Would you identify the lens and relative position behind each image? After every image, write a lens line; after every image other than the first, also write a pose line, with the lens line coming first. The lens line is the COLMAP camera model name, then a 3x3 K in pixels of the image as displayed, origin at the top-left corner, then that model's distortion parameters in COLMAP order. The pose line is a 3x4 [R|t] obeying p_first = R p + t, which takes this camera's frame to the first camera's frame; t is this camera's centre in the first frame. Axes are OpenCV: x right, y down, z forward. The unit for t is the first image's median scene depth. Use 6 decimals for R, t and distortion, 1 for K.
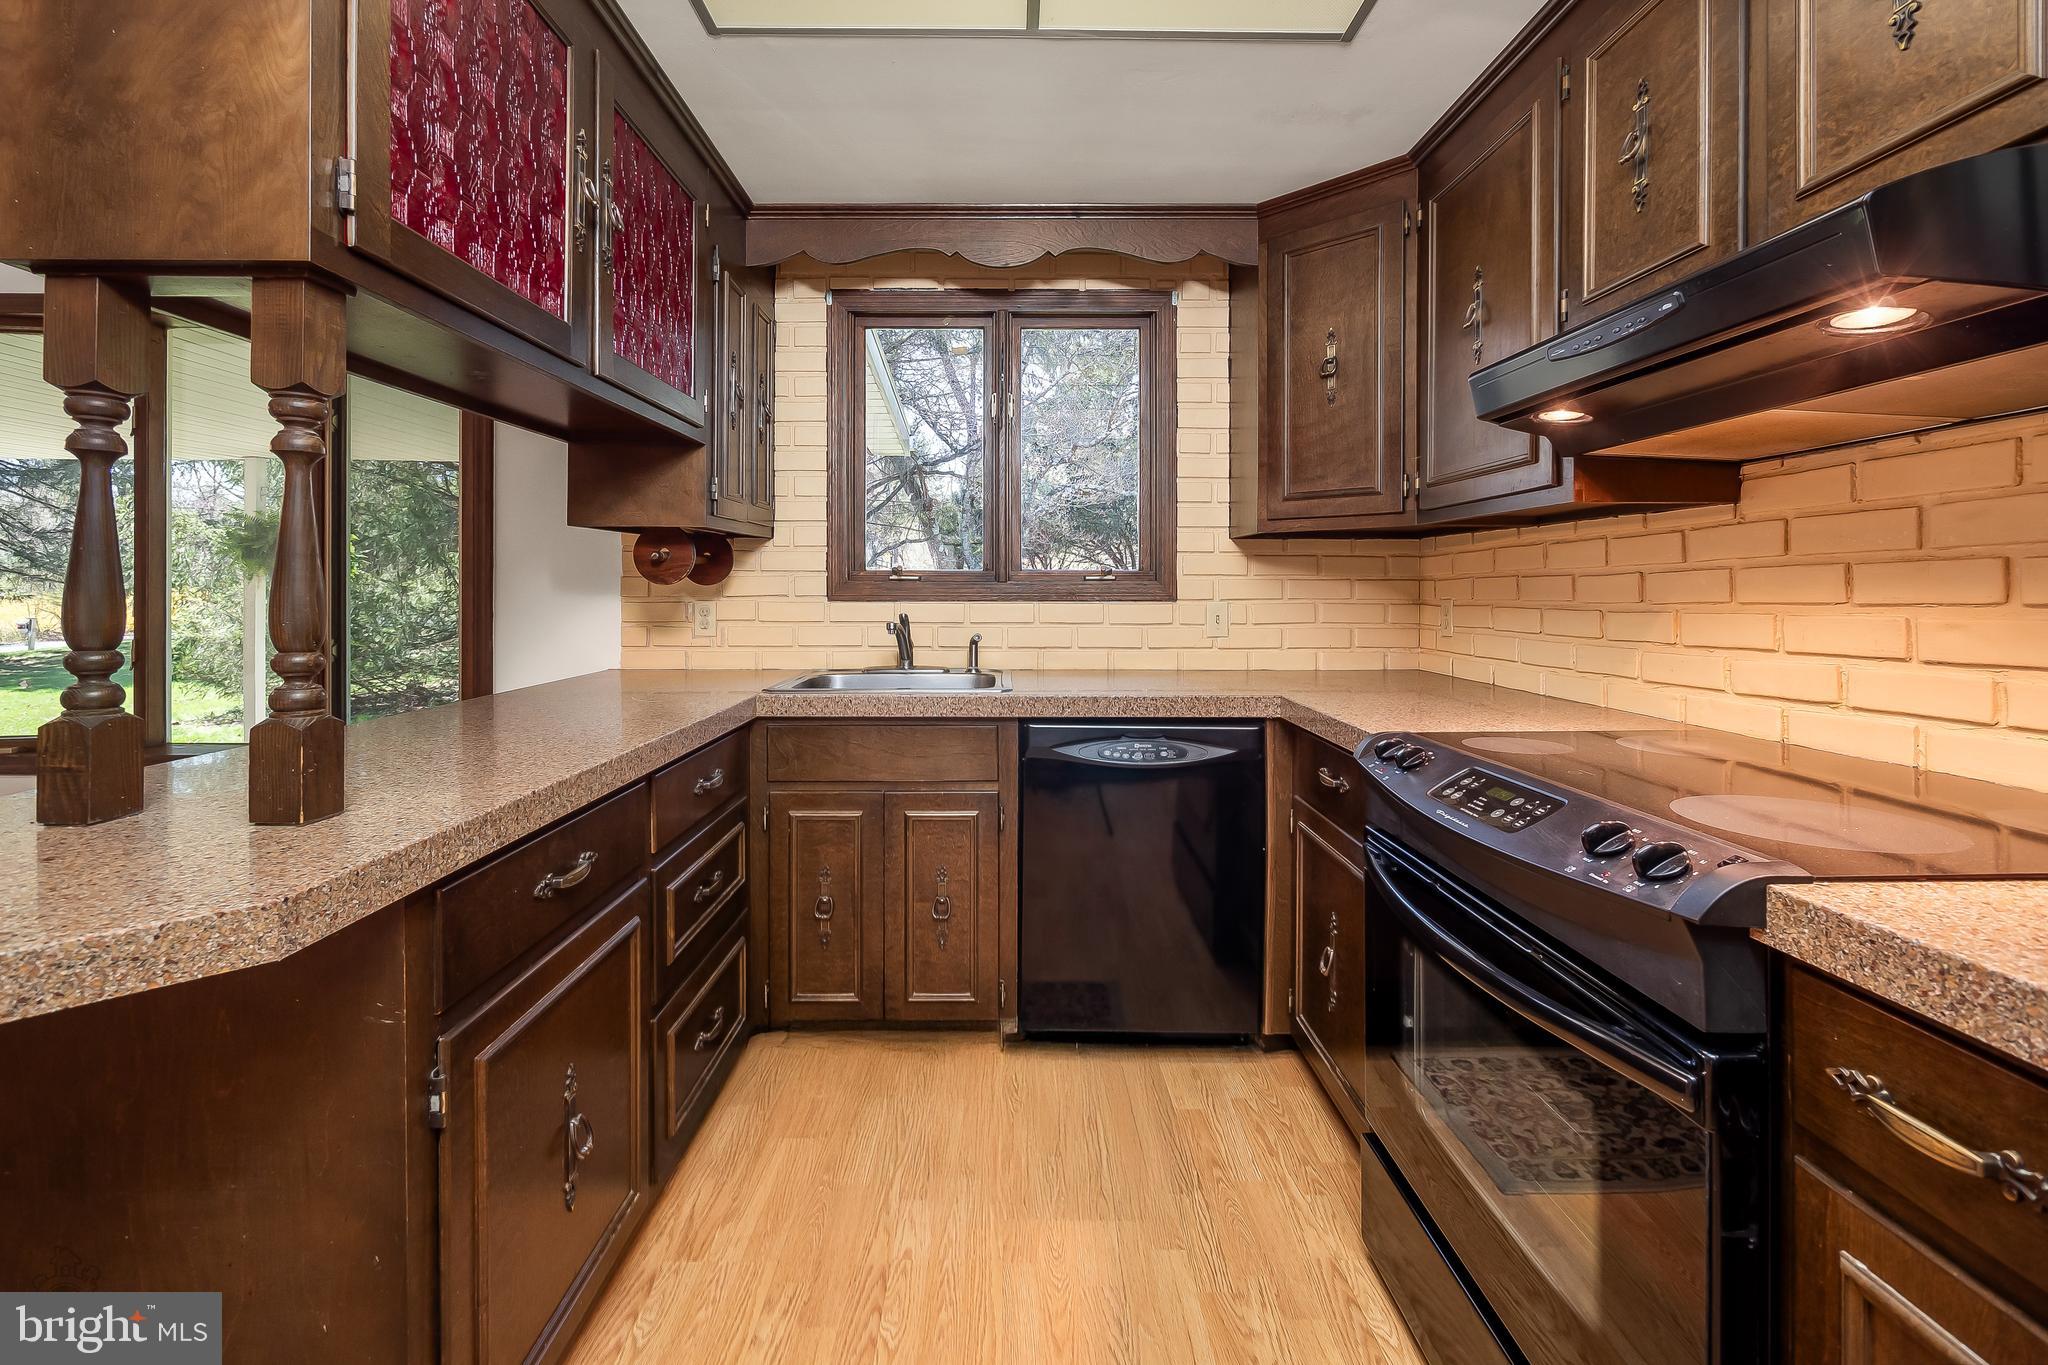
lens RADIAL K [[872.3, 0, 1012.8], [0, 872.3, 587.4], [0, 0, 1]] dist [-0.002569, 0.000543]
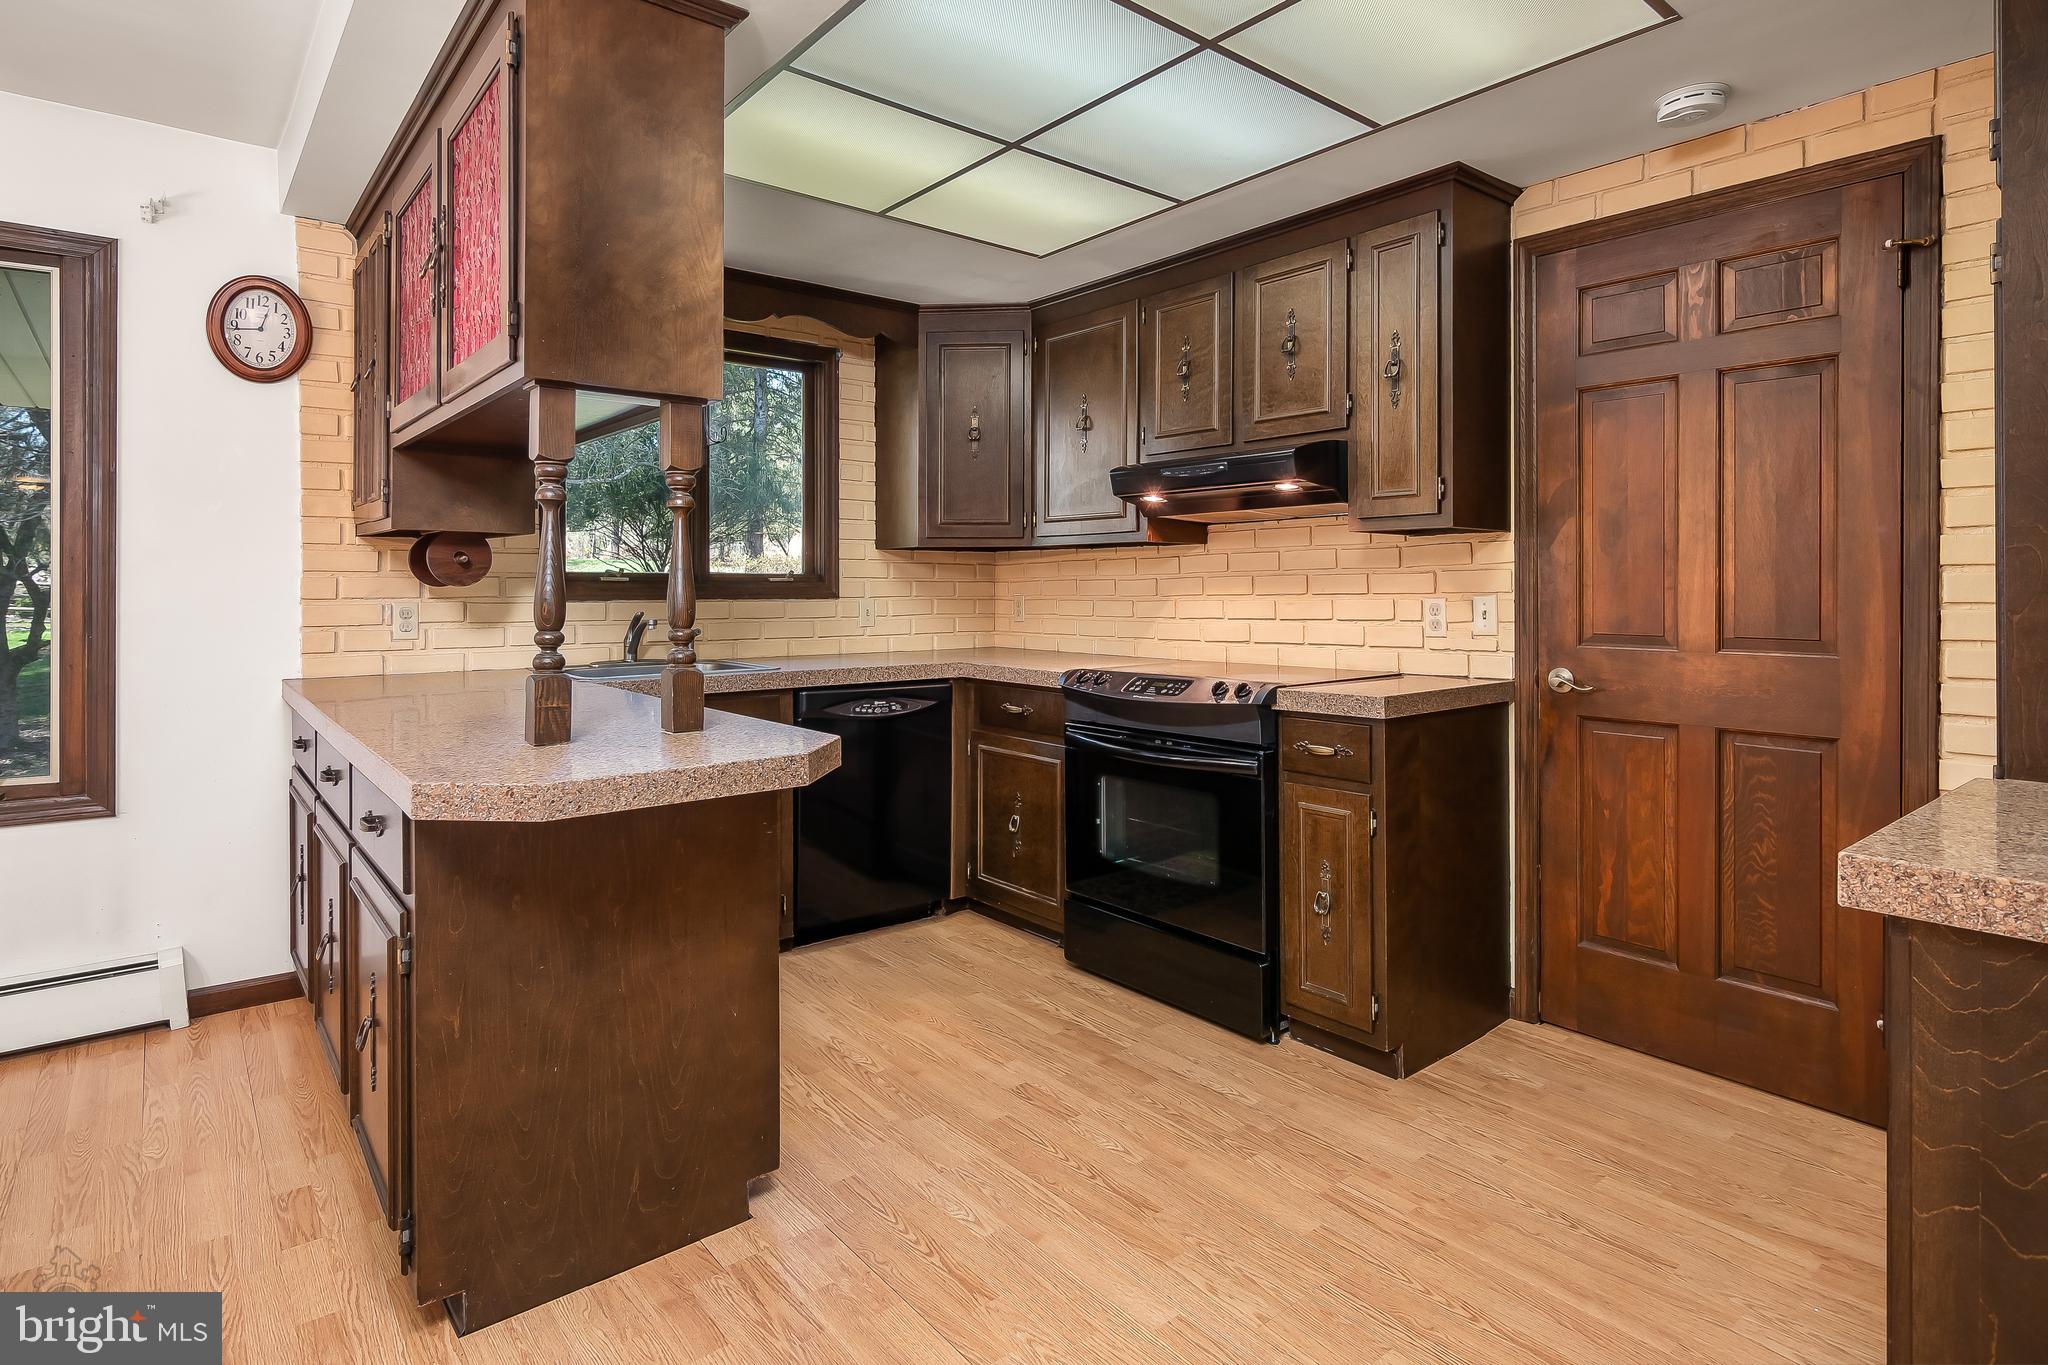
lens RADIAL K [[1086.2, 0, 1014.3], [0, 1086.2, 588.2], [0, 0, 1]] dist [0.003837, -0.000193]
pose [[0.776954, -0.003428, 0.629548, -1.037286], [0.002748, 0.999994, 0.002054, -0.002750], [-0.629551, 0.000134, 0.776959, -0.626841]]
